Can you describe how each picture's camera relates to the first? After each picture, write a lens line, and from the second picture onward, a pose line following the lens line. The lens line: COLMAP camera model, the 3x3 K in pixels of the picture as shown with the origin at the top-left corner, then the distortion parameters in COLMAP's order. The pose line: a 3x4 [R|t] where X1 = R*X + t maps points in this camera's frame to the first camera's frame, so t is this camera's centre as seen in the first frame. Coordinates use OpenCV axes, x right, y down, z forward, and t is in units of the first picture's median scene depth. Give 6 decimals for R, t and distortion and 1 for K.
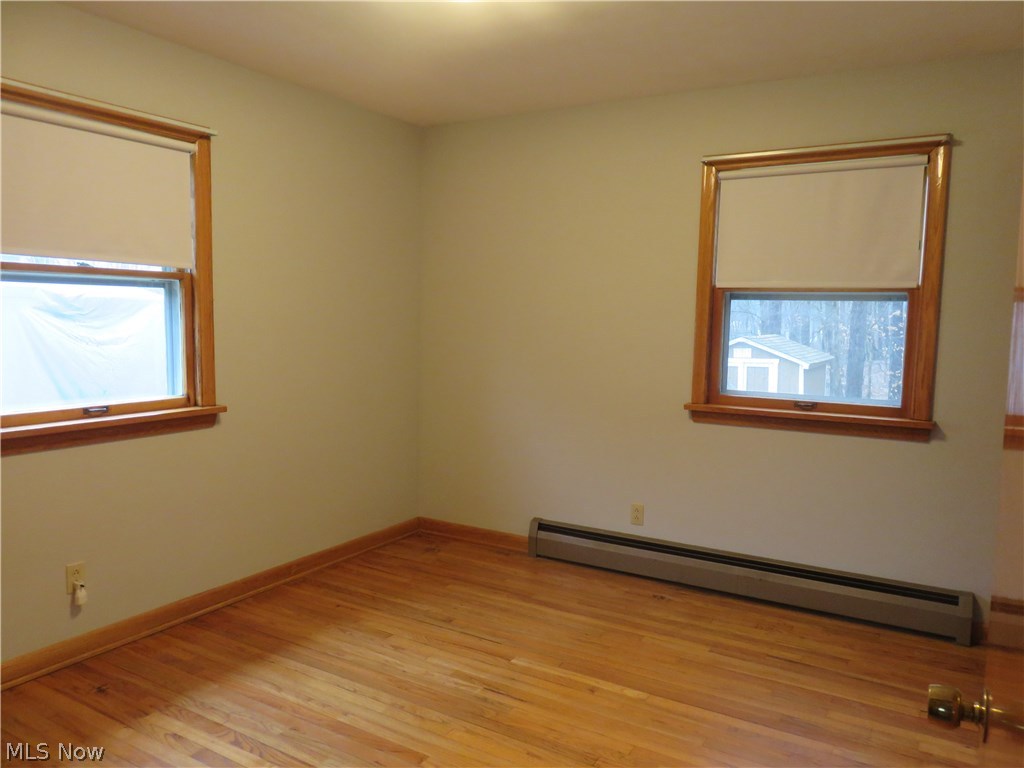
lens RADIAL K [[753.7, 0, 506.9], [0, 753.7, 382.9], [0, 0, 1]] dist [-0.031862, -0.000109]
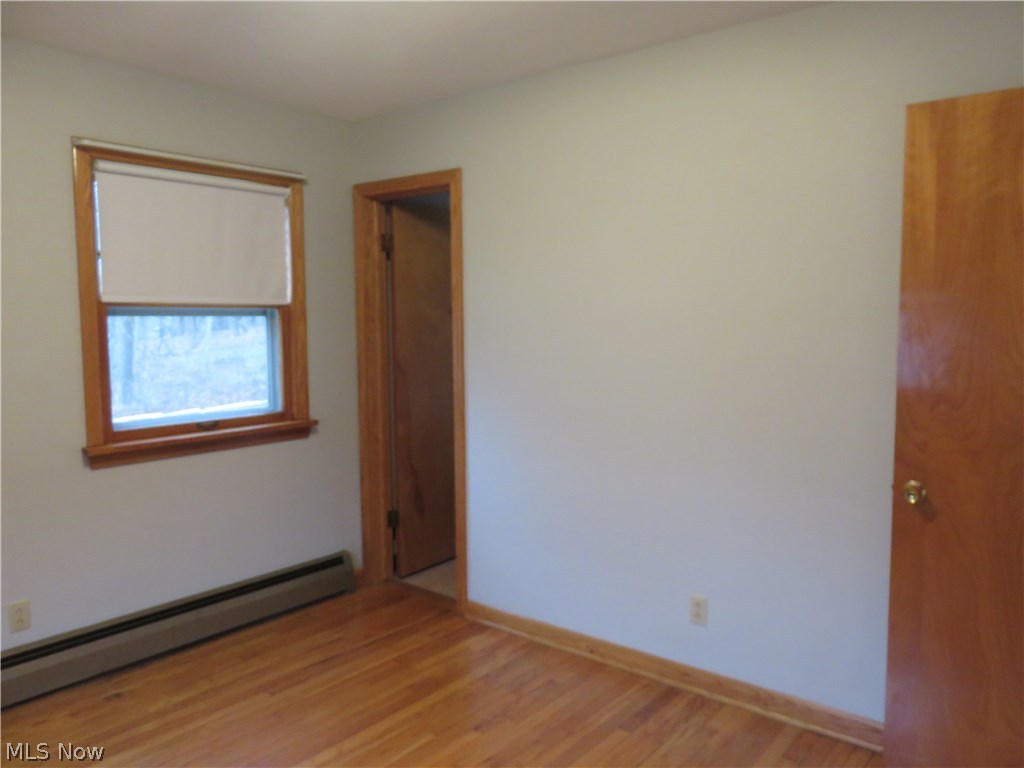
lens RADIAL K [[753.7, 0, 506.9], [0, 753.7, 382.9], [0, 0, 1]] dist [-0.031862, -0.000109]
pose [[0.145755, -0.097459, 0.984509, -0.461896], [0.106378, 0.990910, 0.082343, -0.058470], [-0.983585, 0.092728, 0.154798, 0.437901]]
